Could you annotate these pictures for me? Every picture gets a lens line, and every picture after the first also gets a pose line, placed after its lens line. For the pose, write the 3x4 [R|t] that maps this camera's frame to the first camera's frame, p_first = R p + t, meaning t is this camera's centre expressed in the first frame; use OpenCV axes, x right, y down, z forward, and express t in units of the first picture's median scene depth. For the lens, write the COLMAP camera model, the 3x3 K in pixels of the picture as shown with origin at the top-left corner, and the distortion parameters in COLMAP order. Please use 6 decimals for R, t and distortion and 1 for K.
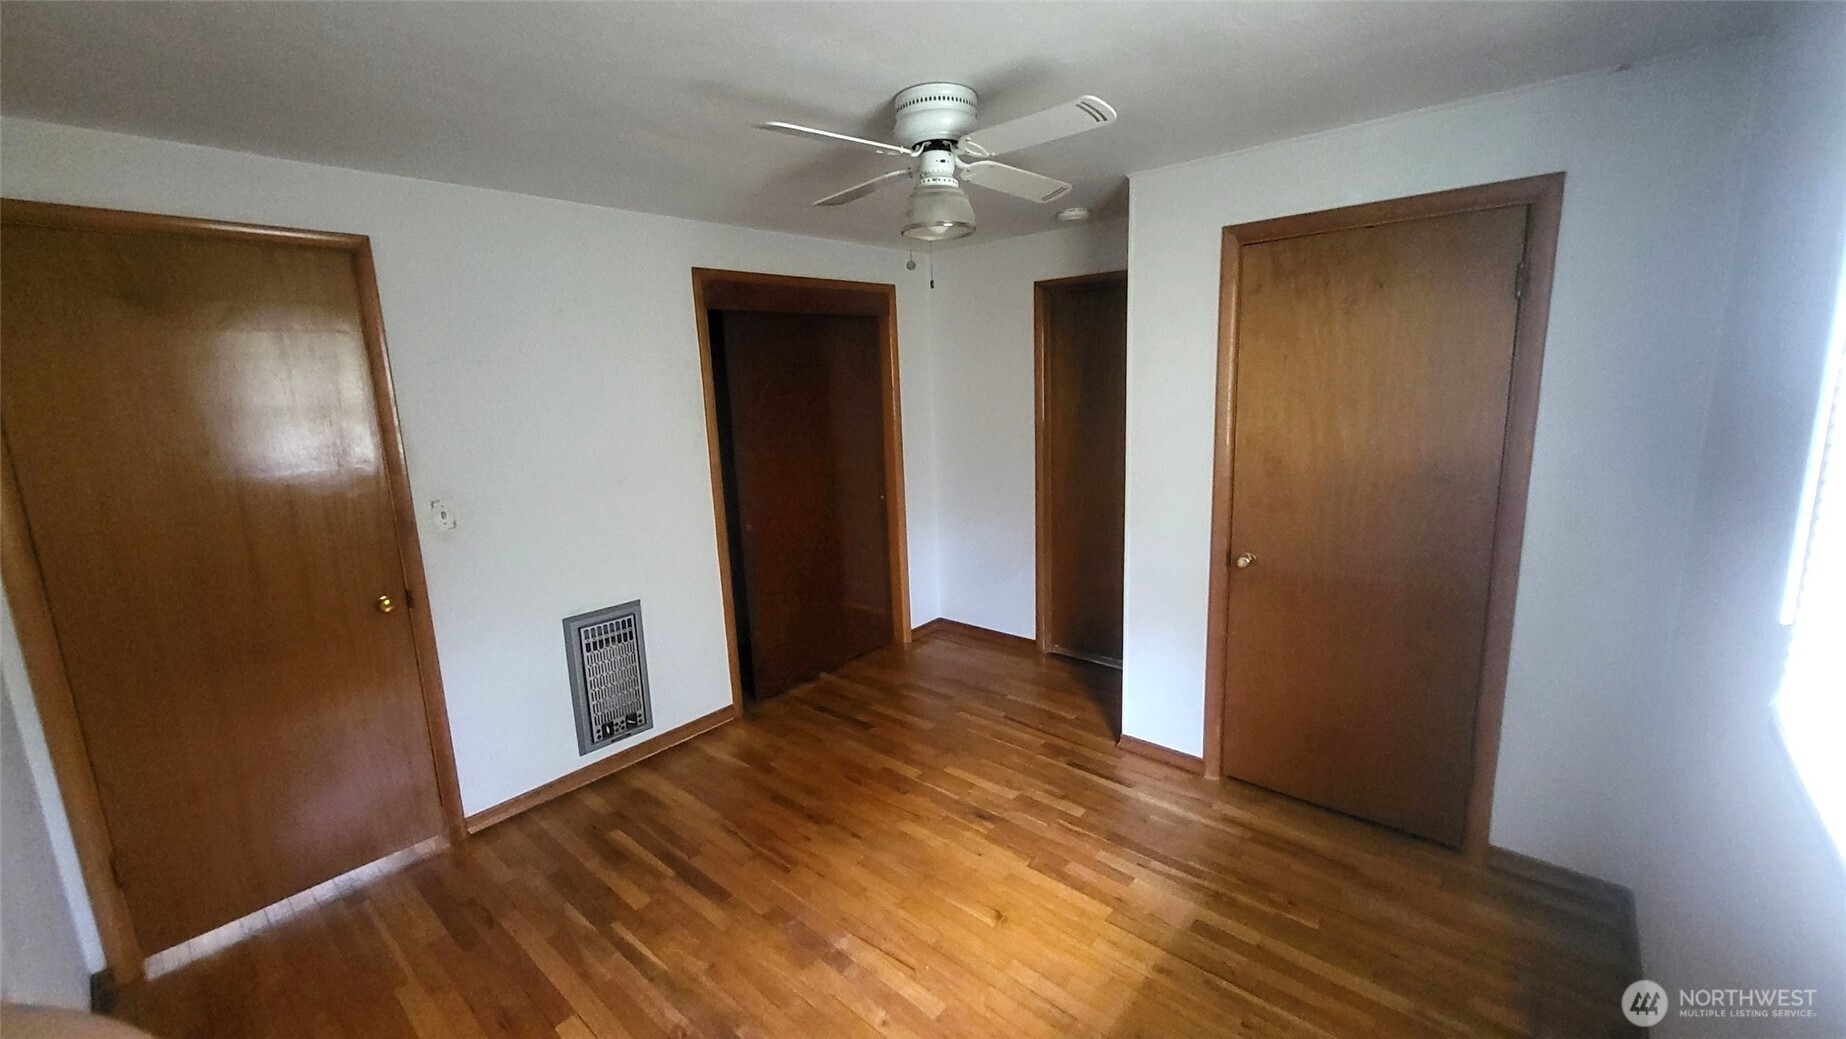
lens RADIAL K [[729.0, 0, 924.4], [0, 729.0, 513.8], [0, 0, 1]] dist [-0.002163, 0.000090]
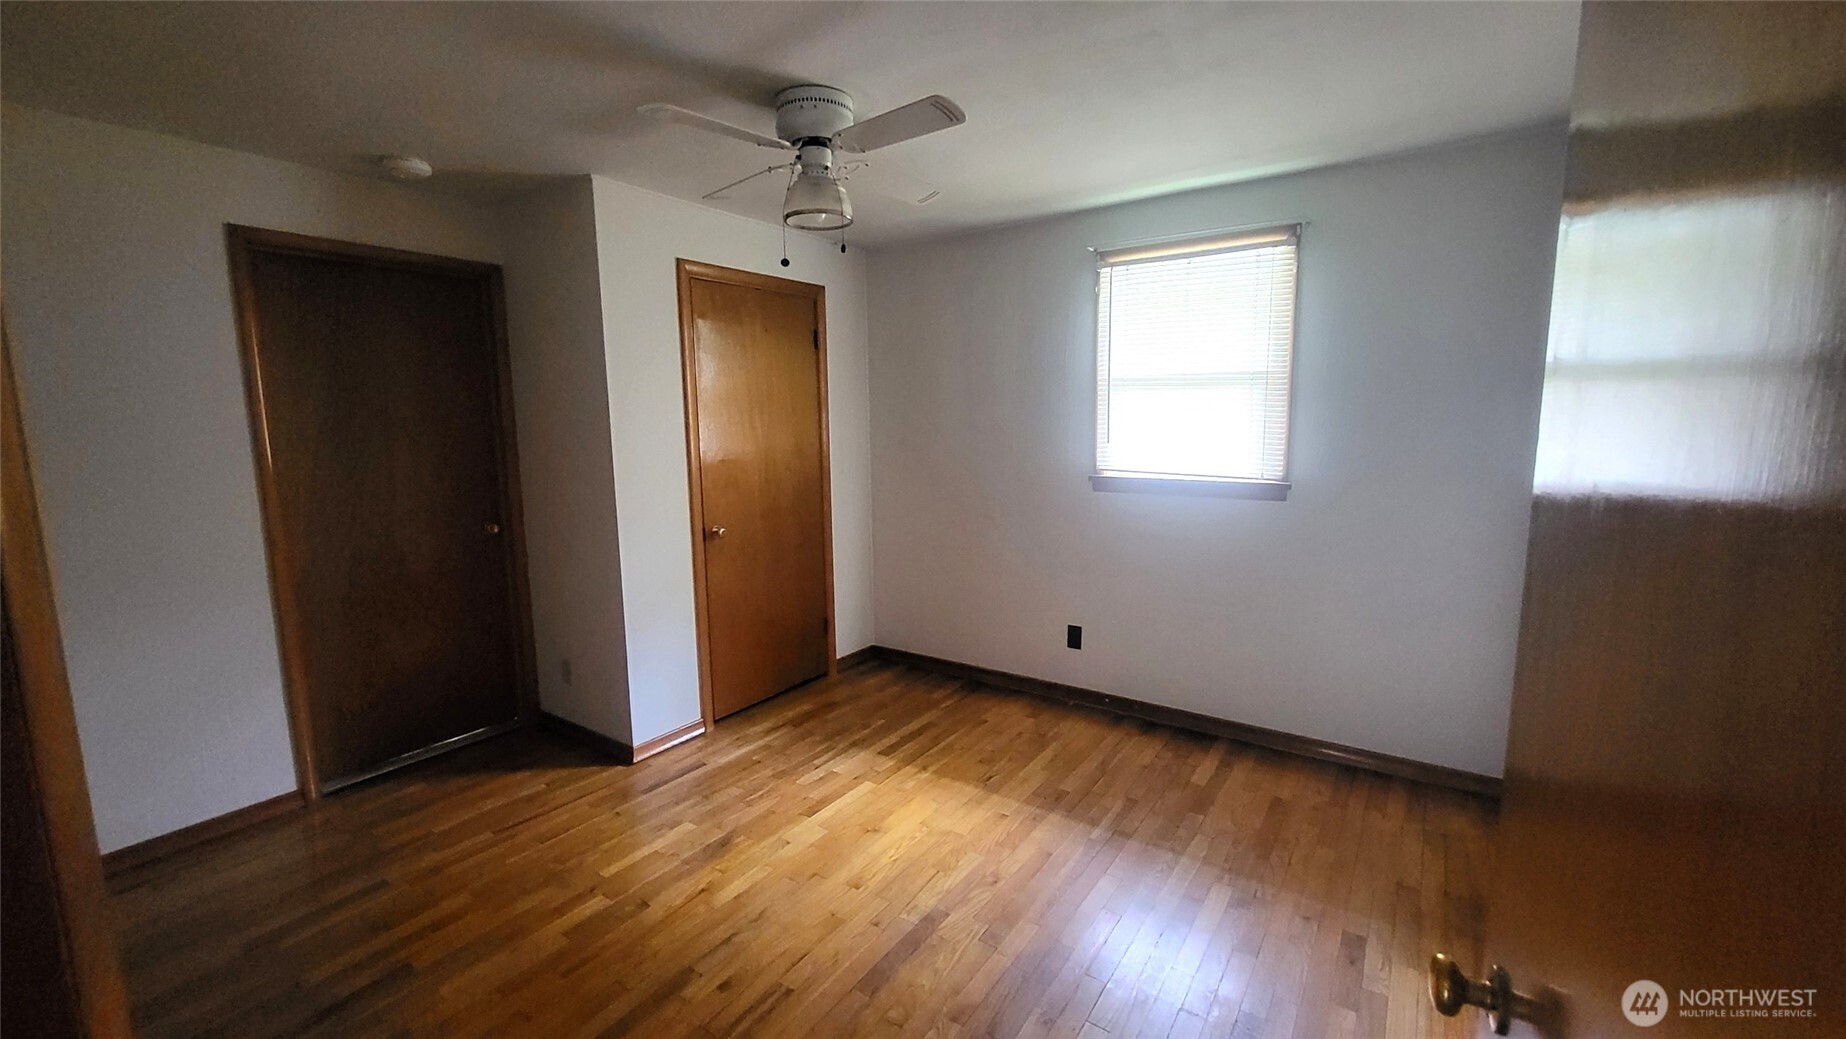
lens RADIAL K [[729.0, 0, 923.1], [0, 729.0, 517.7], [0, 0, 1]] dist [-0.002163, 0.000090]
pose [[-0.115091, -0.099739, 0.988335, -0.878255], [0.195781, 0.973153, 0.121005, -0.045778], [-0.973871, 0.207424, -0.092474, 0.820650]]
